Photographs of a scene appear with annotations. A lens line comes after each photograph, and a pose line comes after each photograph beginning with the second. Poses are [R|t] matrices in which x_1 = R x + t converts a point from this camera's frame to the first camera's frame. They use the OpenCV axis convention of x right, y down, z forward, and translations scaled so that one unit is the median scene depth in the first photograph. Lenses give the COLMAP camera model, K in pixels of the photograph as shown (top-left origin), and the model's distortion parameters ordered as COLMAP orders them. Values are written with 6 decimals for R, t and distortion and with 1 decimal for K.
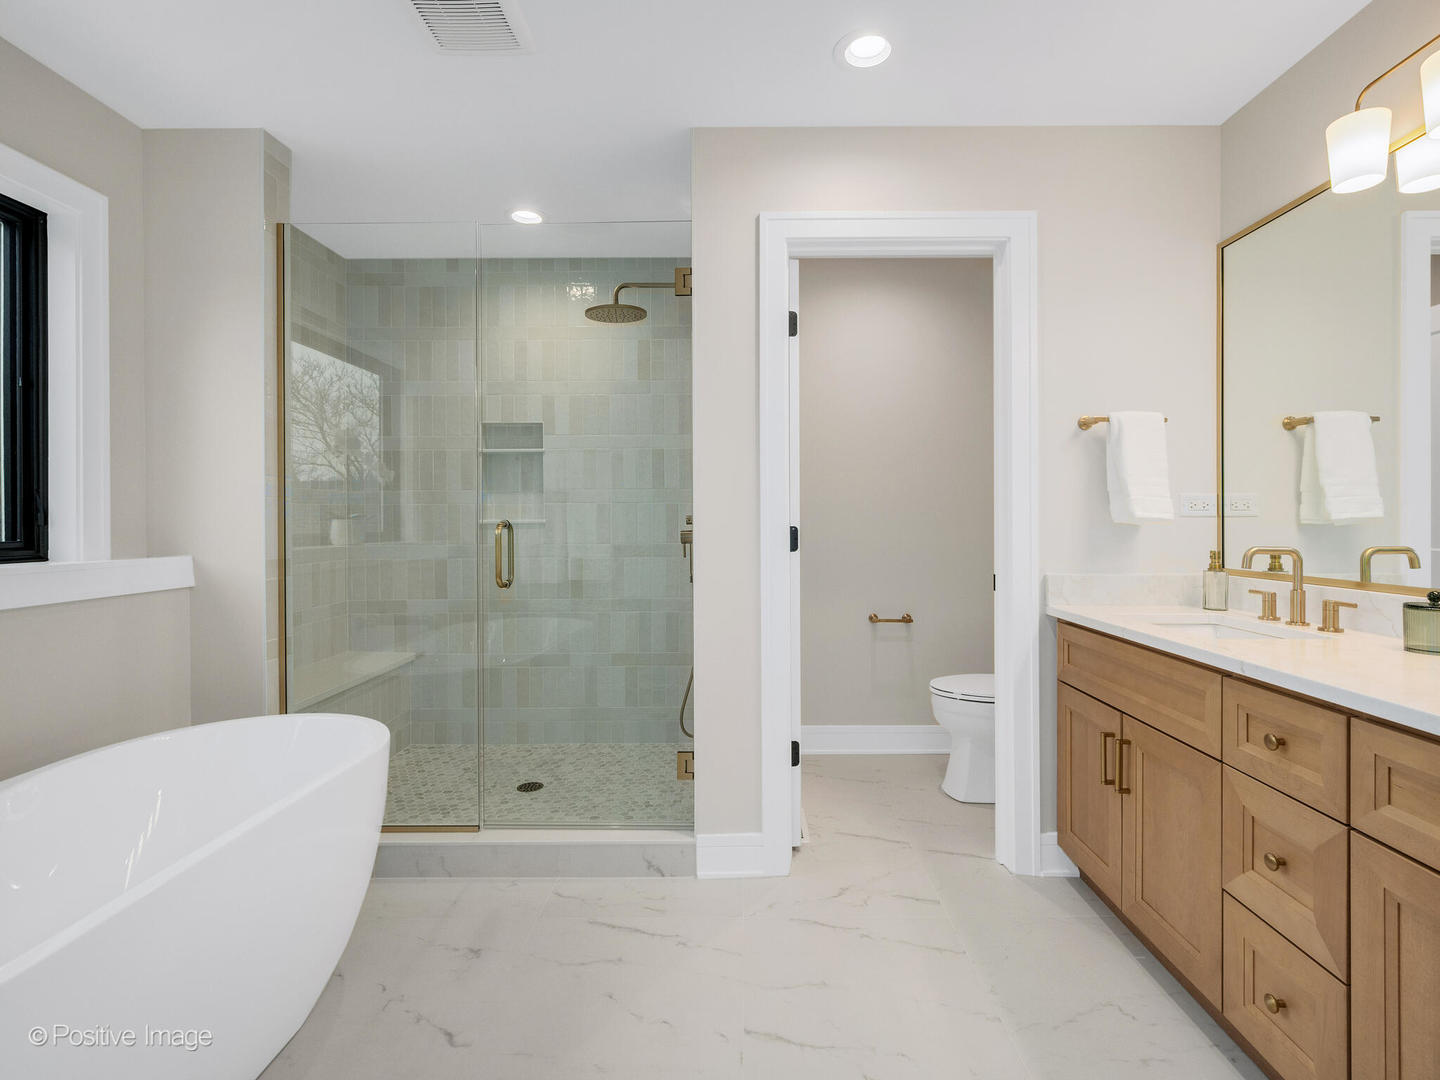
lens RADIAL K [[677.0, 0, 725.5], [0, 677.0, 520.6], [0, 0, 1]] dist [-0.005781, 0.000817]
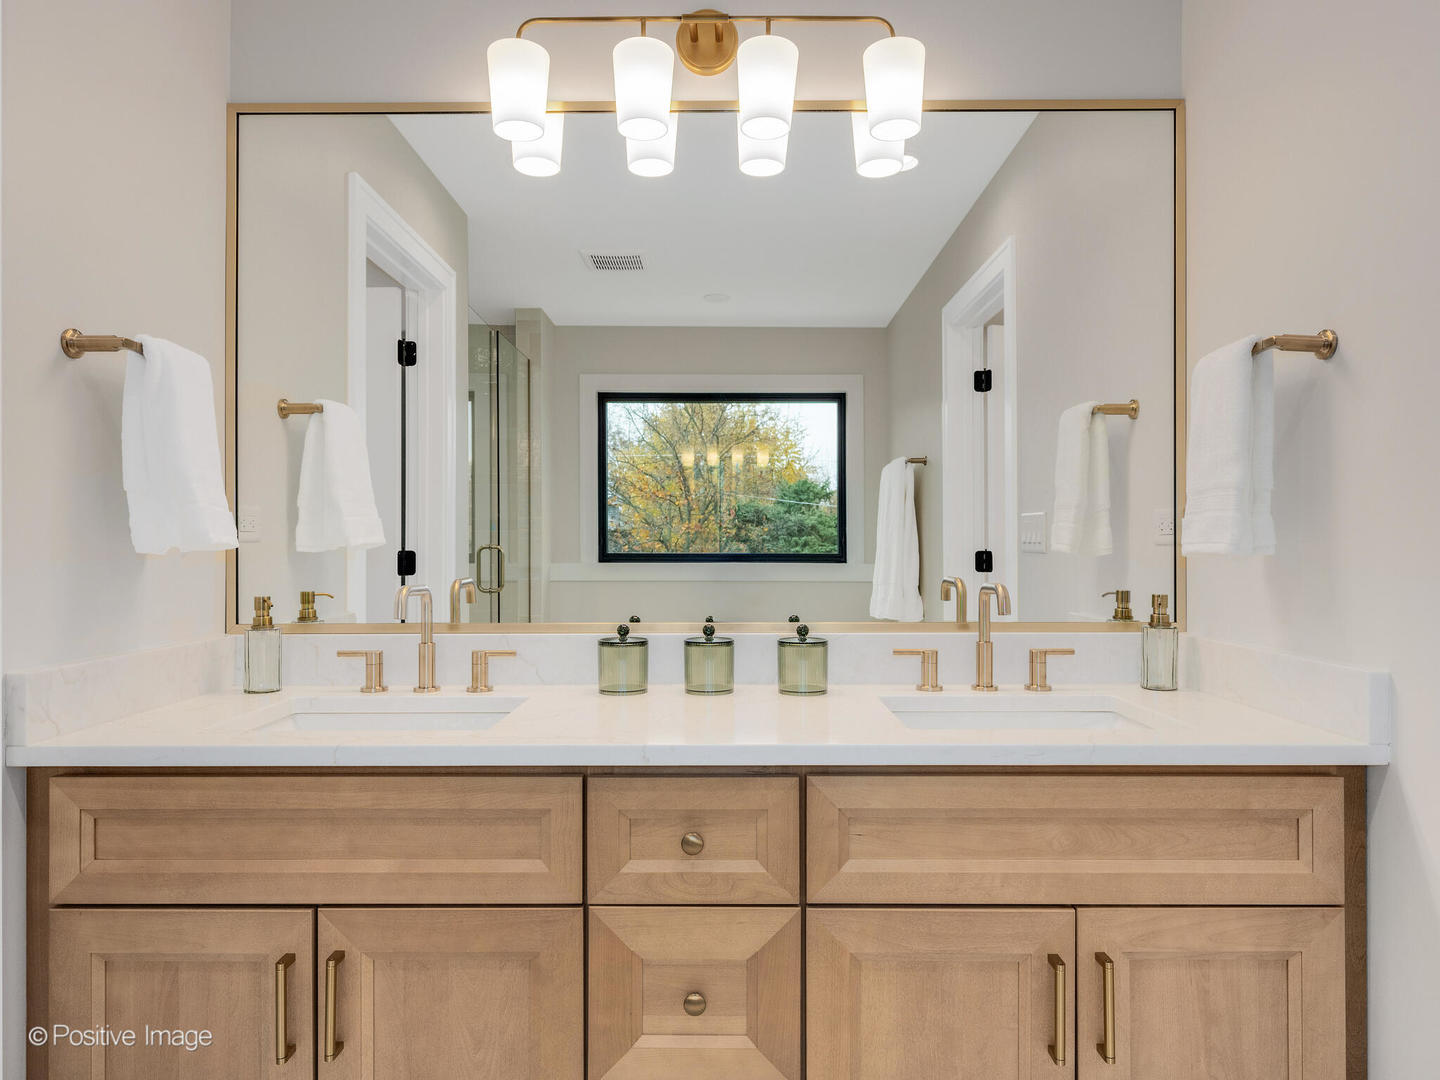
lens RADIAL K [[922.5, 0, 720.9], [0, 922.5, 537.7], [0, 0, 1]] dist [0.005678, 0.000385]
pose [[-0.016785, 0.007402, 0.999832, -0.051694], [0.001398, 0.999972, -0.007380, -0.001095], [-0.999858, 0.001274, -0.016795, 0.229651]]
